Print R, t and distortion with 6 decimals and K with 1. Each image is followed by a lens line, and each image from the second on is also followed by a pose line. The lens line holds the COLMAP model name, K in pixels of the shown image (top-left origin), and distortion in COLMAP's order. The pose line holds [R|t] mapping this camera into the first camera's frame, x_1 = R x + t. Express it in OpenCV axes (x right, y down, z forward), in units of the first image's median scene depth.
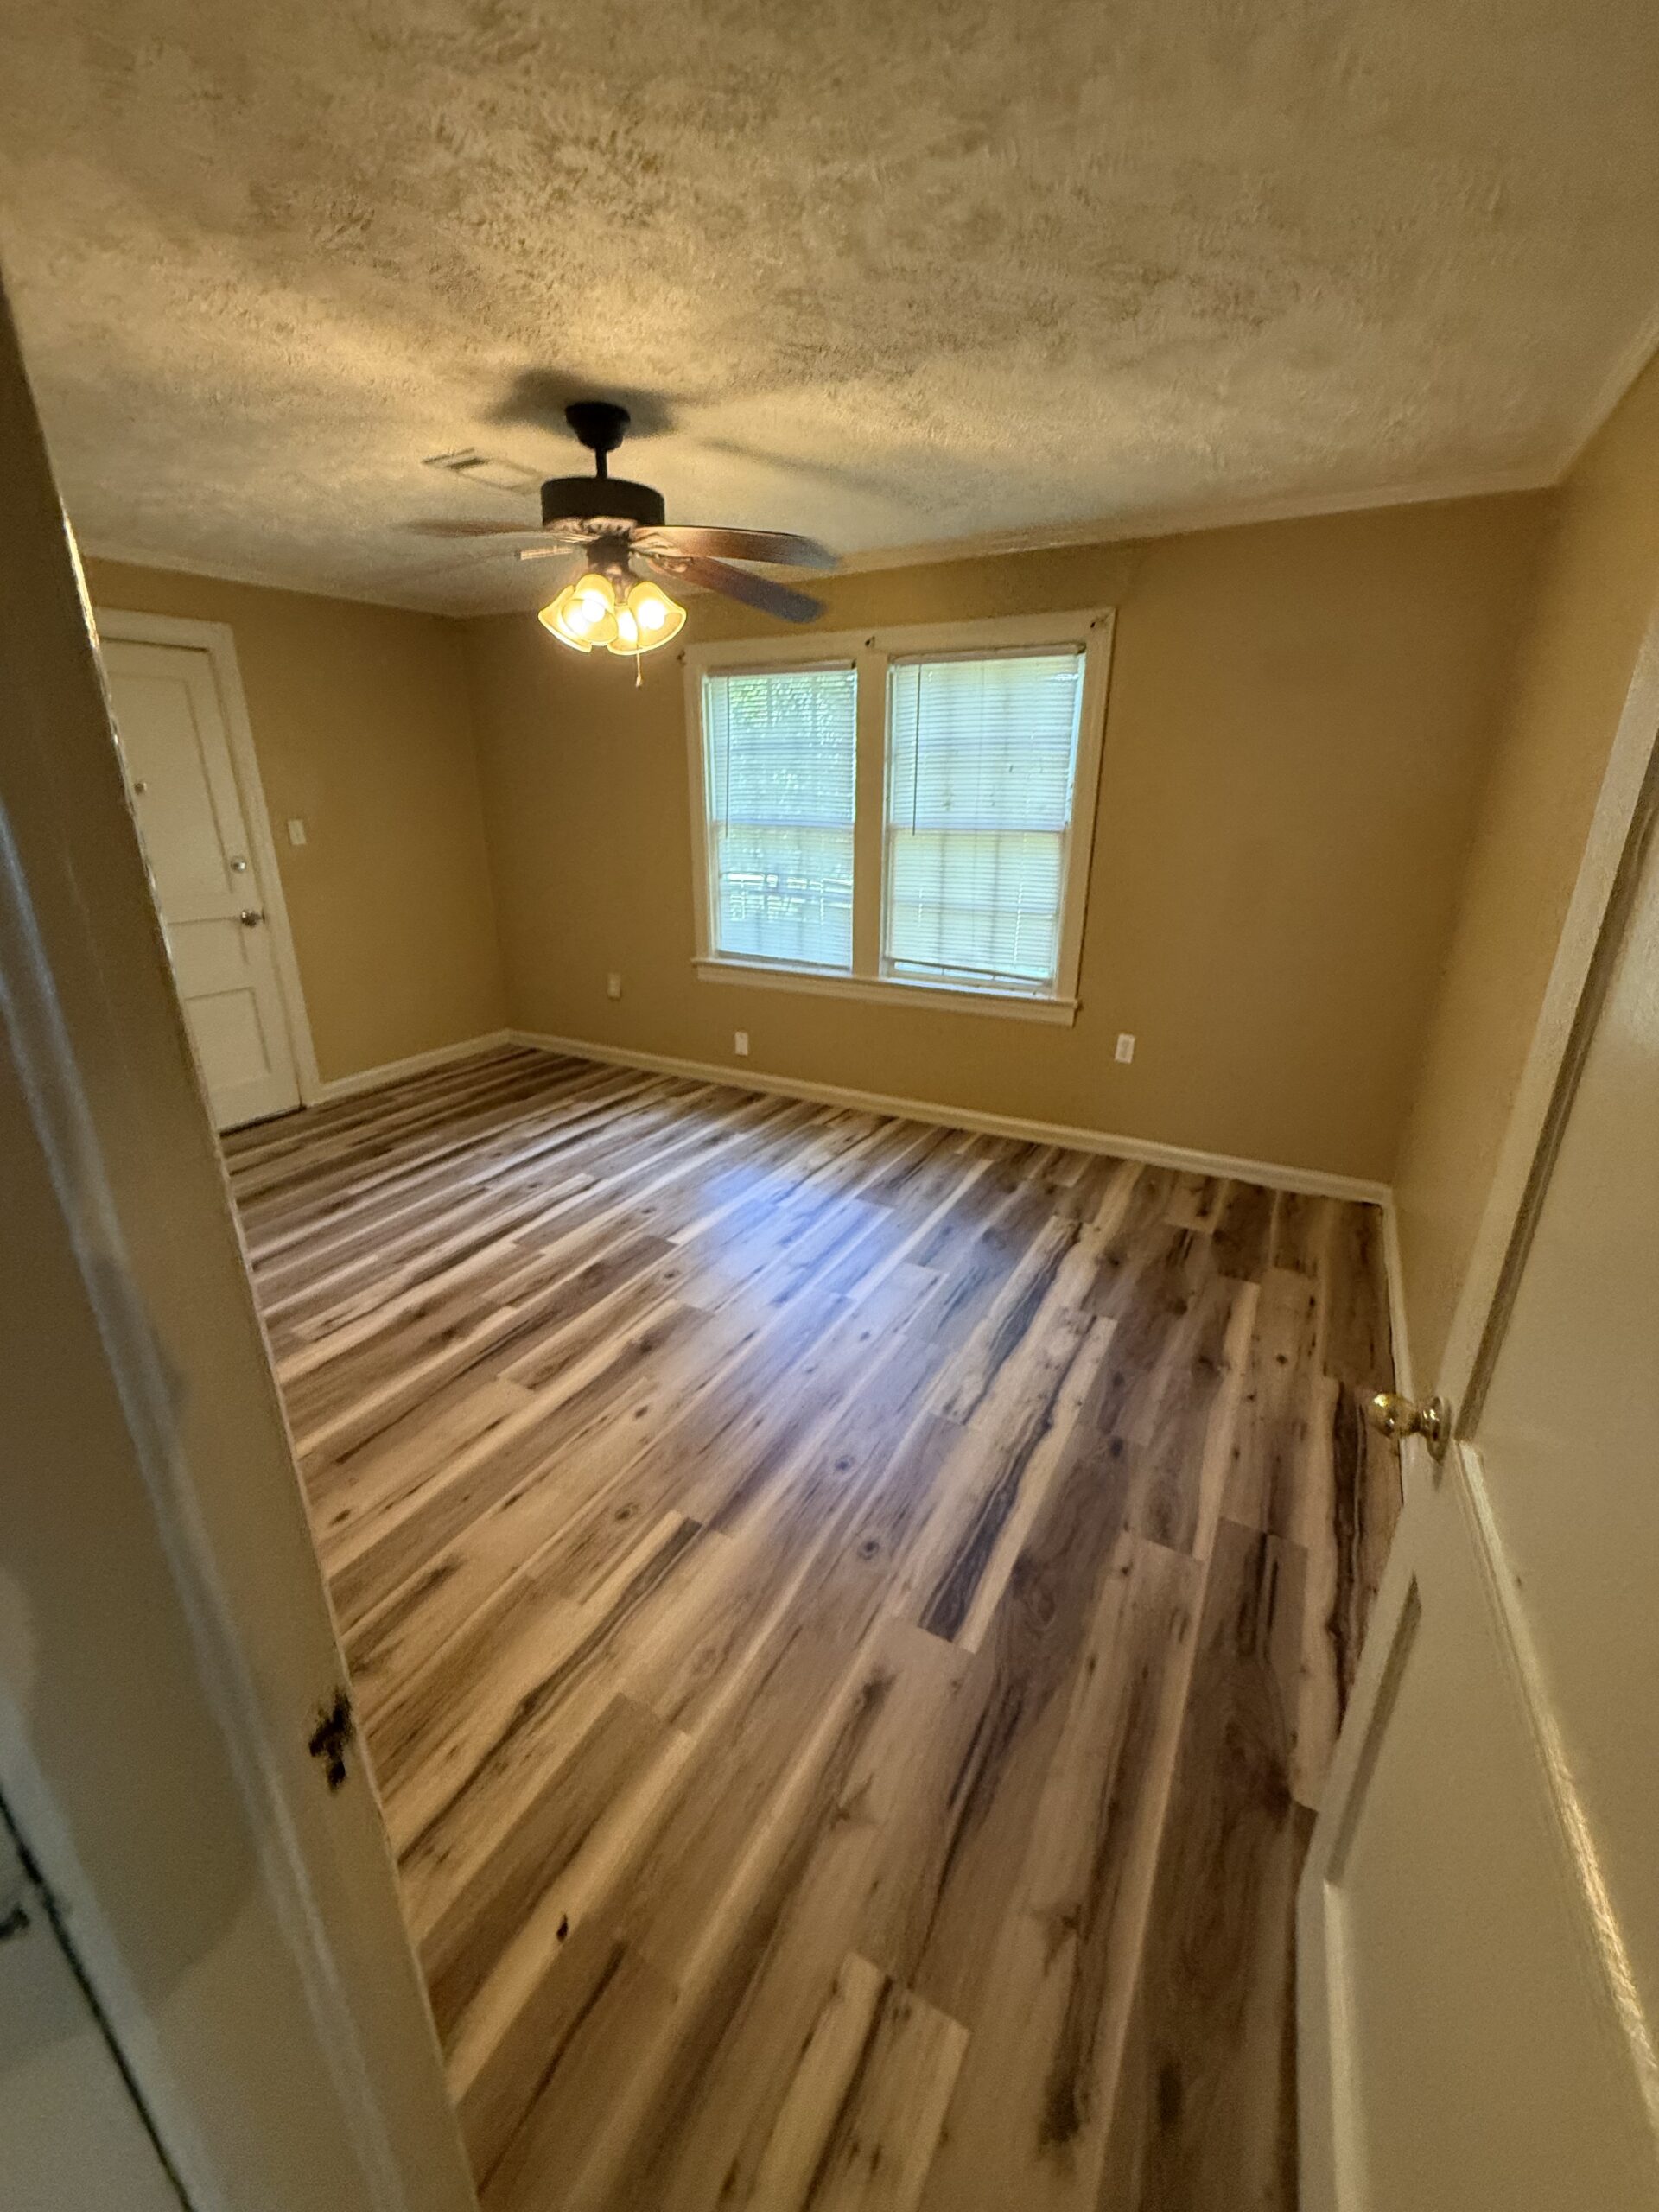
lens RADIAL K [[887.5, 0, 833.7], [0, 887.5, 1101.2], [0, 0, 1]] dist [-0.001206, 0.000638]
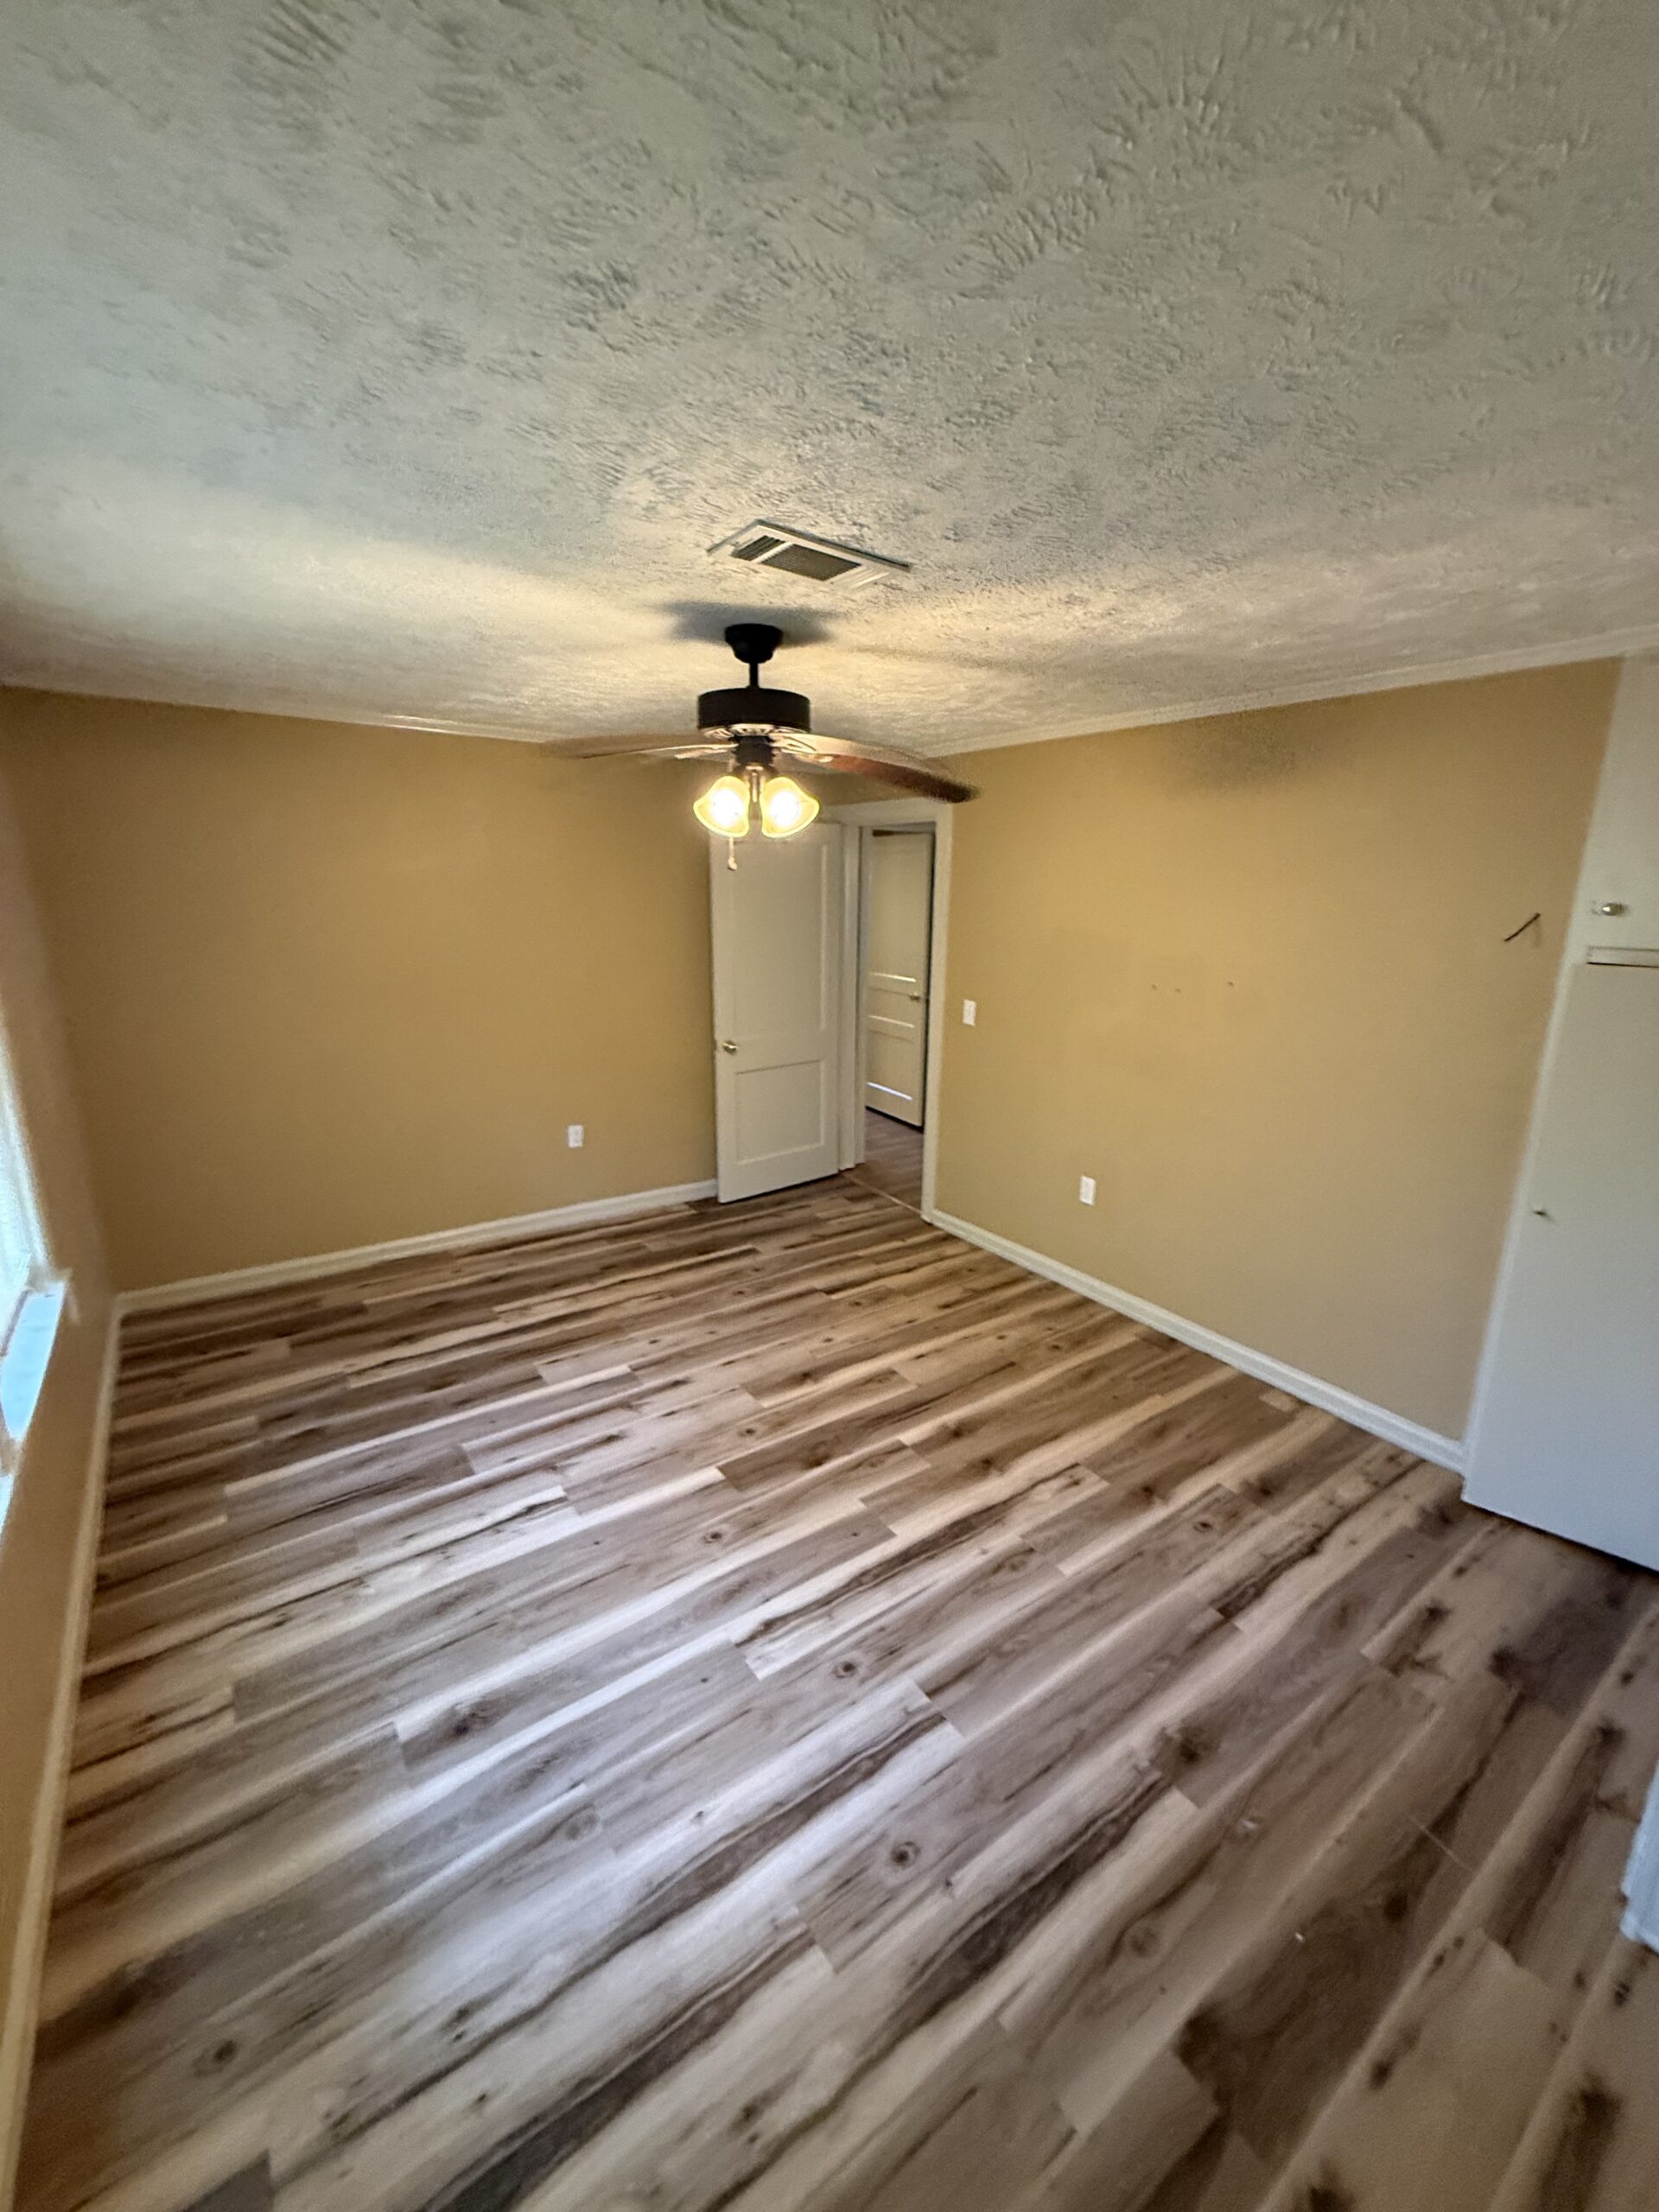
lens RADIAL K [[887.5, 0, 833.7], [0, 887.5, 1101.2], [0, 0, 1]] dist [-0.001206, 0.000638]
pose [[-0.900690, -0.119243, 0.417778, -0.615259], [0.133410, 0.839231, 0.527155, -0.599110], [-0.413472, 0.530539, -0.739979, 1.445388]]
